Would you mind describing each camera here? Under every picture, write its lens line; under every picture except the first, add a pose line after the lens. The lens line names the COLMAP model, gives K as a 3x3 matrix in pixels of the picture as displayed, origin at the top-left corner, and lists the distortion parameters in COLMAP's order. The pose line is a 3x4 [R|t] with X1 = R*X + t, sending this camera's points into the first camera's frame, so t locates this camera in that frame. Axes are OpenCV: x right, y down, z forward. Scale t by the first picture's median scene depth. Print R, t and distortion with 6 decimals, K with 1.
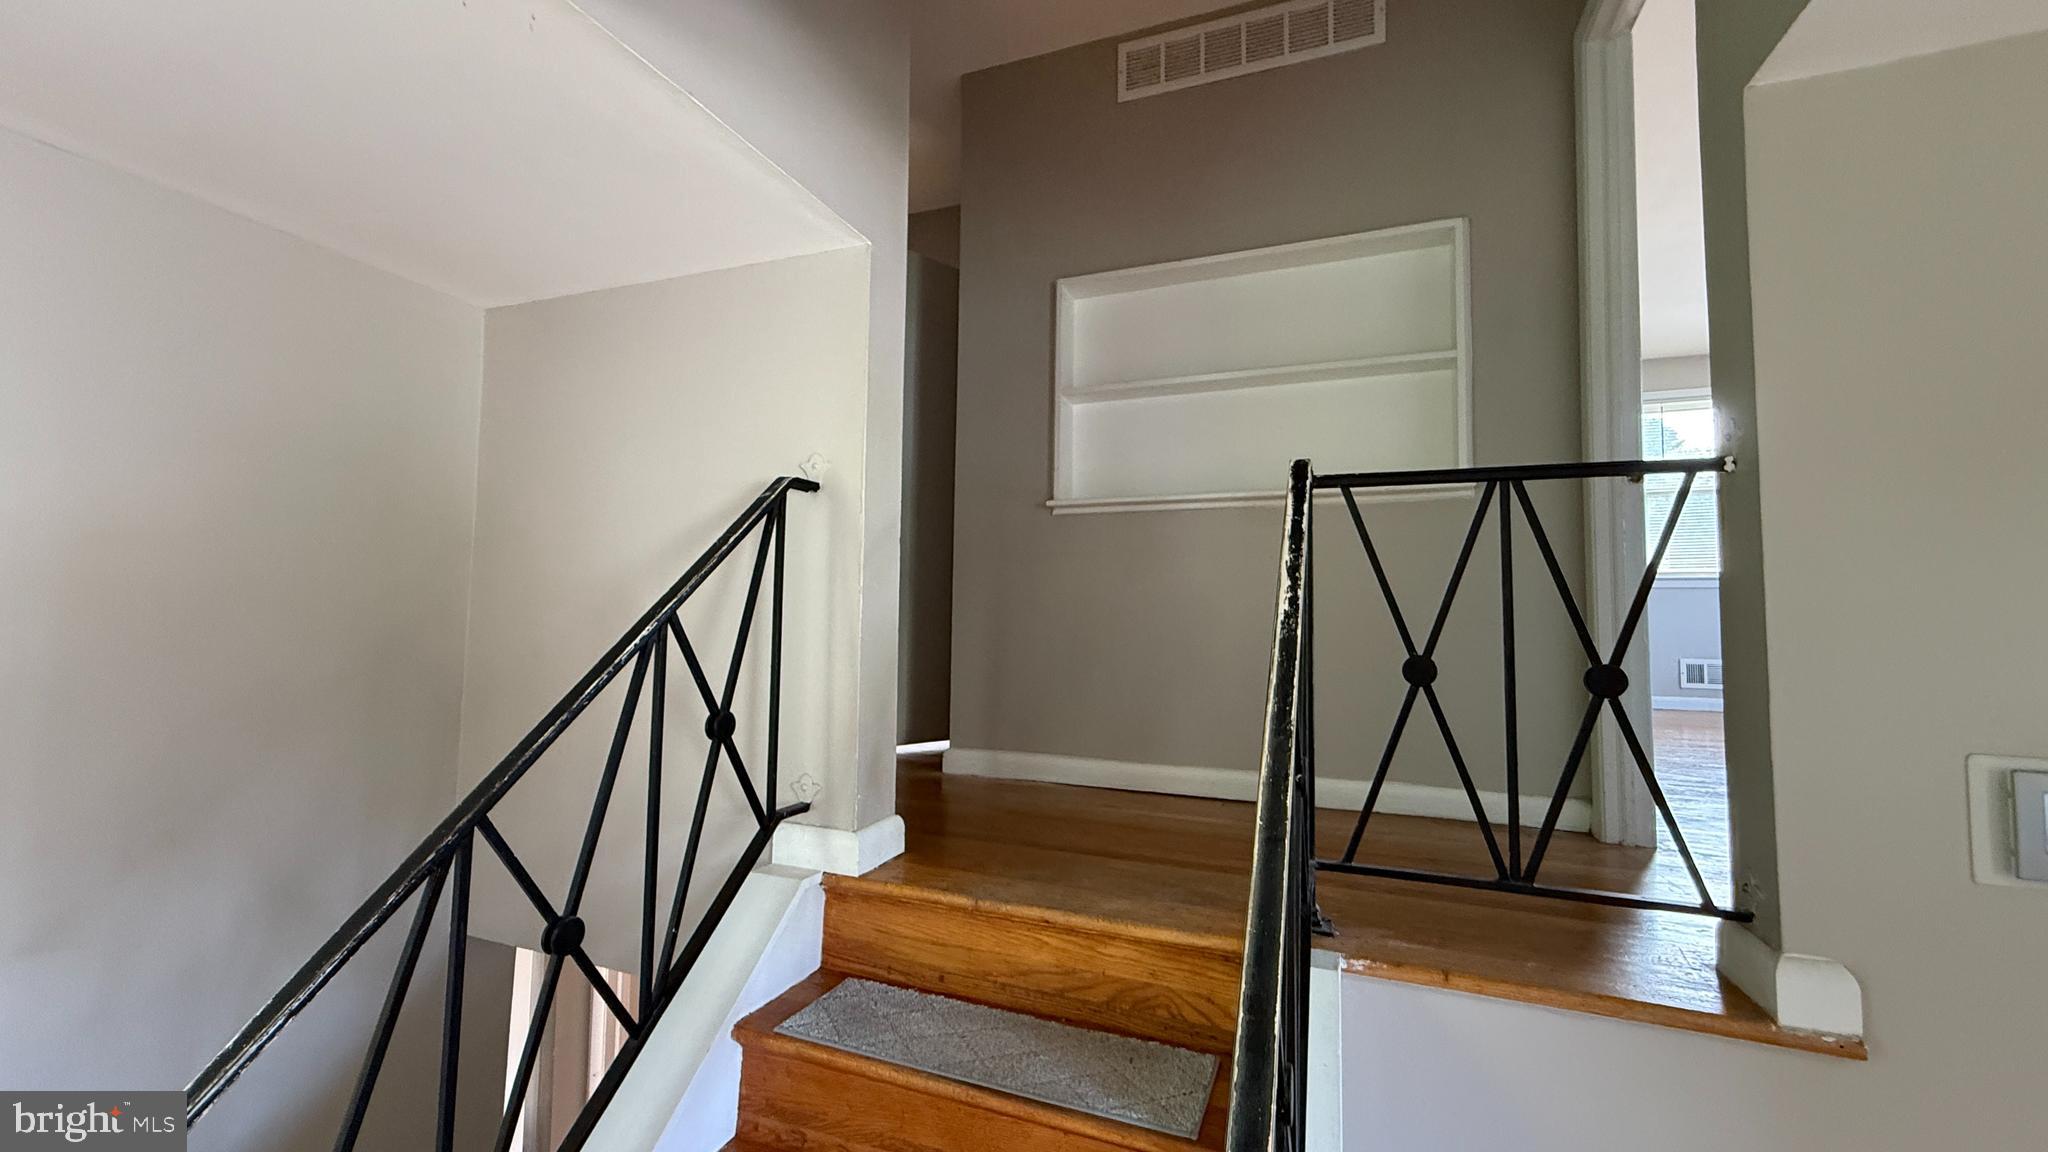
lens RADIAL K [[820.1, 0, 1027.0], [0, 820.1, 585.8], [0, 0, 1]] dist [0.017379, 0.000018]
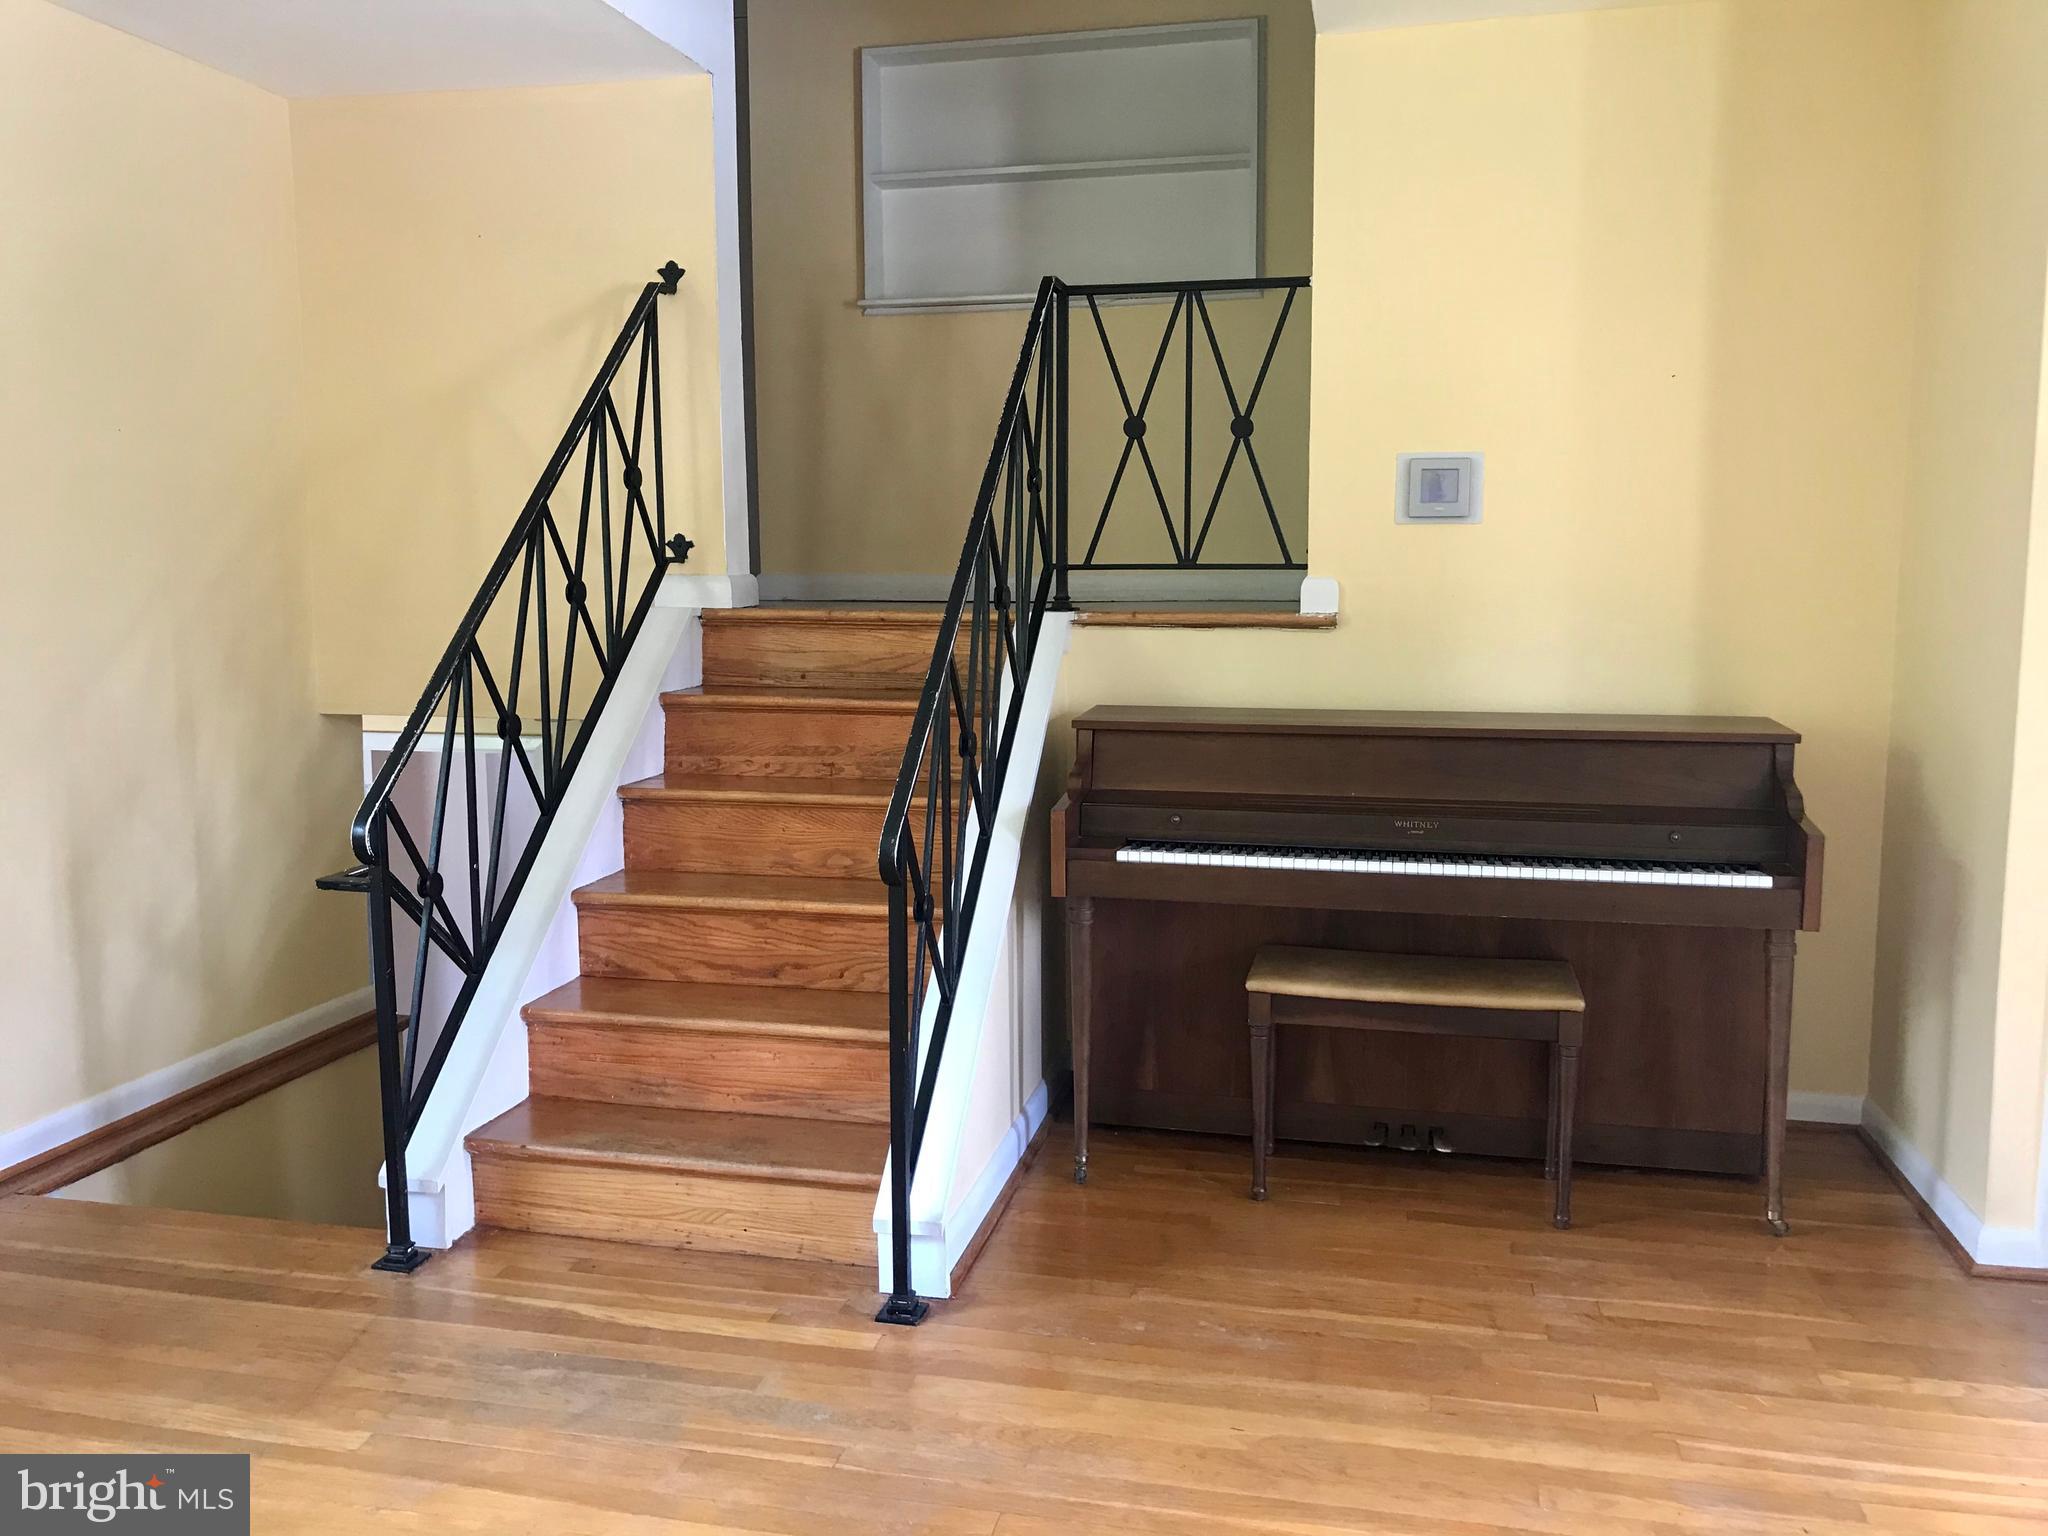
lens RADIAL K [[1664.2, 0, 1049.4], [0, 1664.2, 764.8], [0, 0, 1]] dist [0.005444, 0.001652]
pose [[0.986605, -0.039977, 0.158153, -0.153228], [0.011127, 0.983741, 0.179250, 0.152130], [-0.162747, -0.175089, 0.971008, -1.834395]]
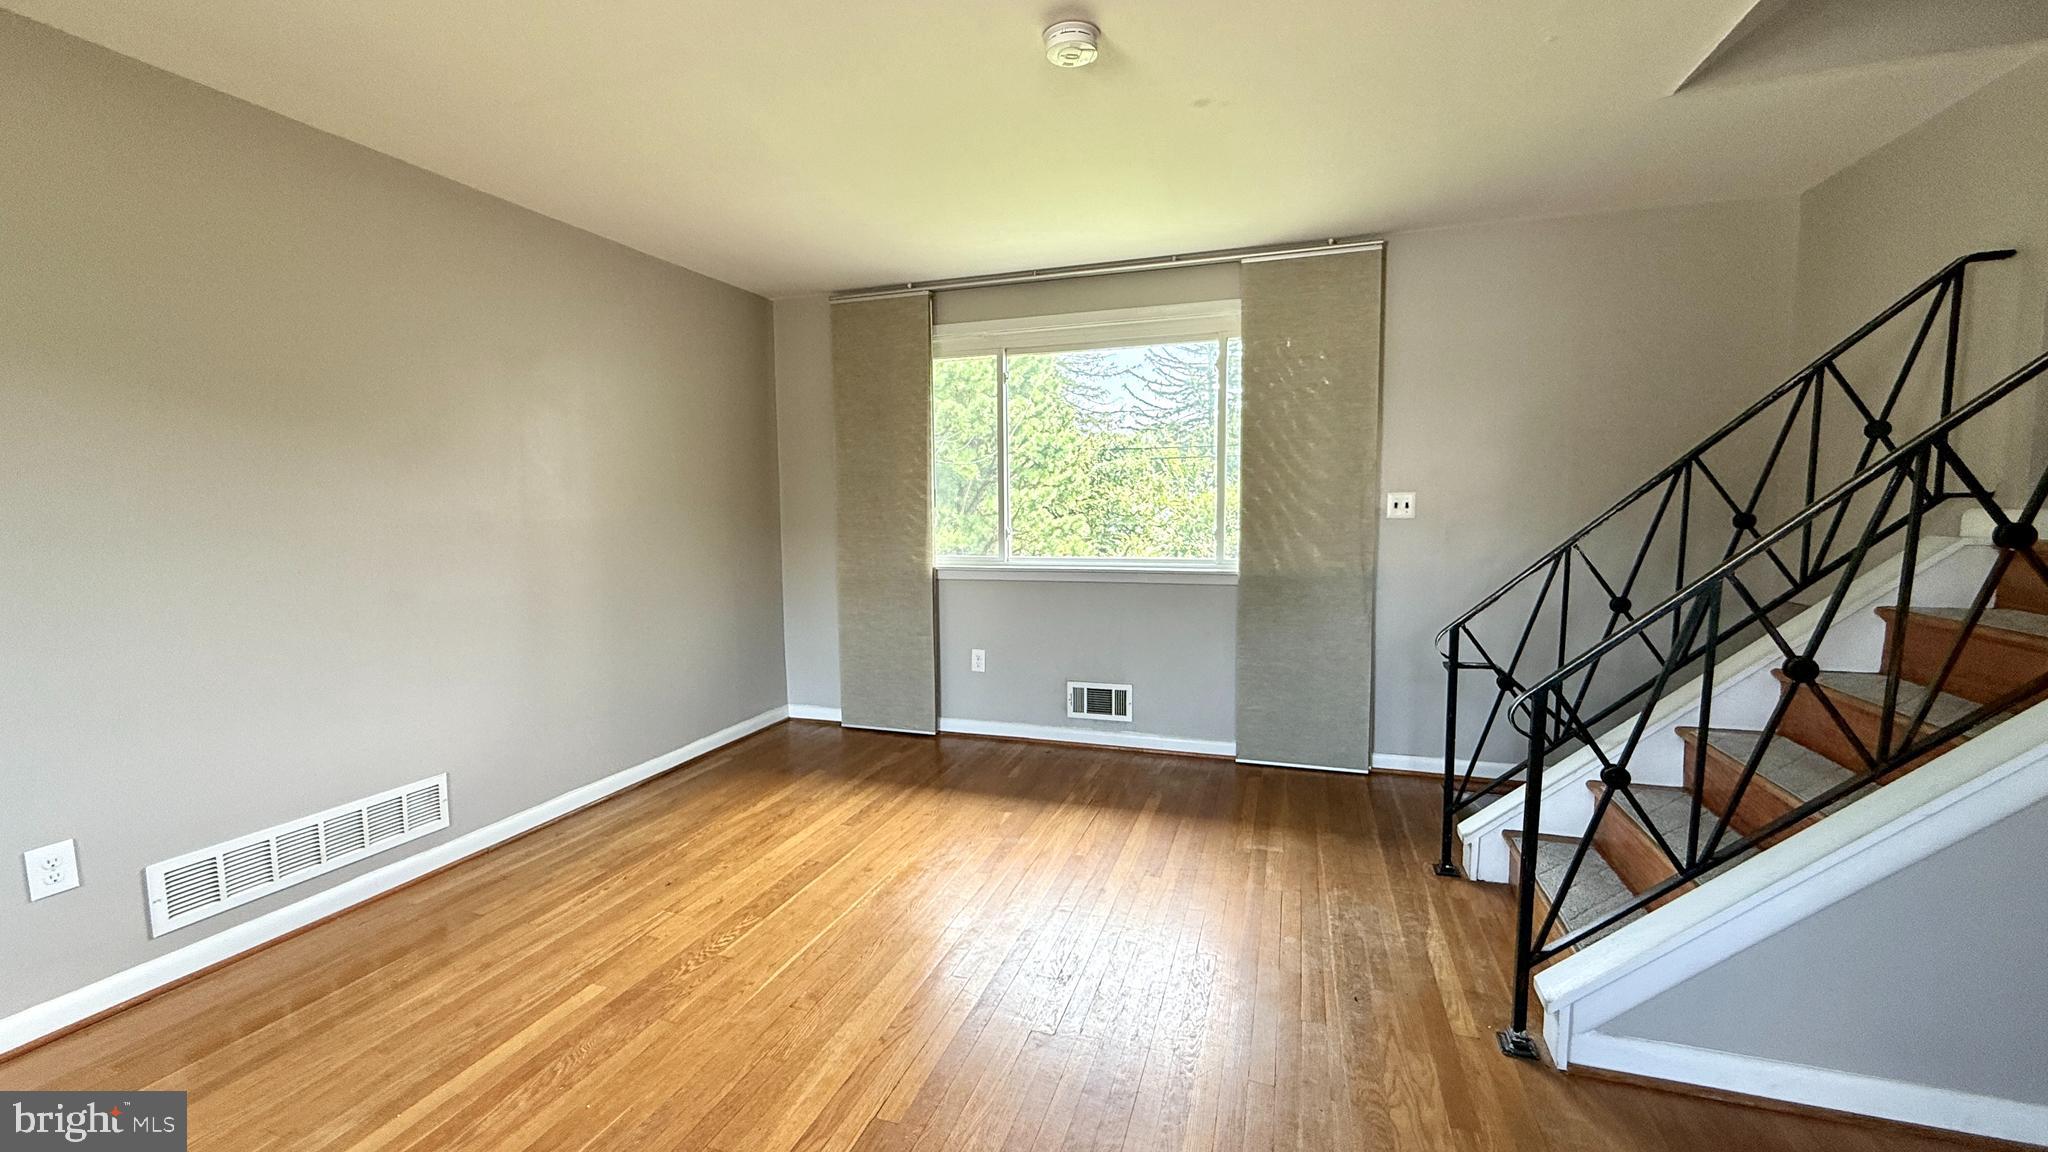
lens RADIAL K [[820.1, 0, 1027.0], [0, 820.1, 585.8], [0, 0, 1]] dist [0.017379, 0.000018]
pose [[0.080583, 0.080418, -0.993498, 1.183157], [0.060318, 0.994520, 0.085393, 0.236234], [0.994921, -0.066807, 0.075291, -0.844847]]
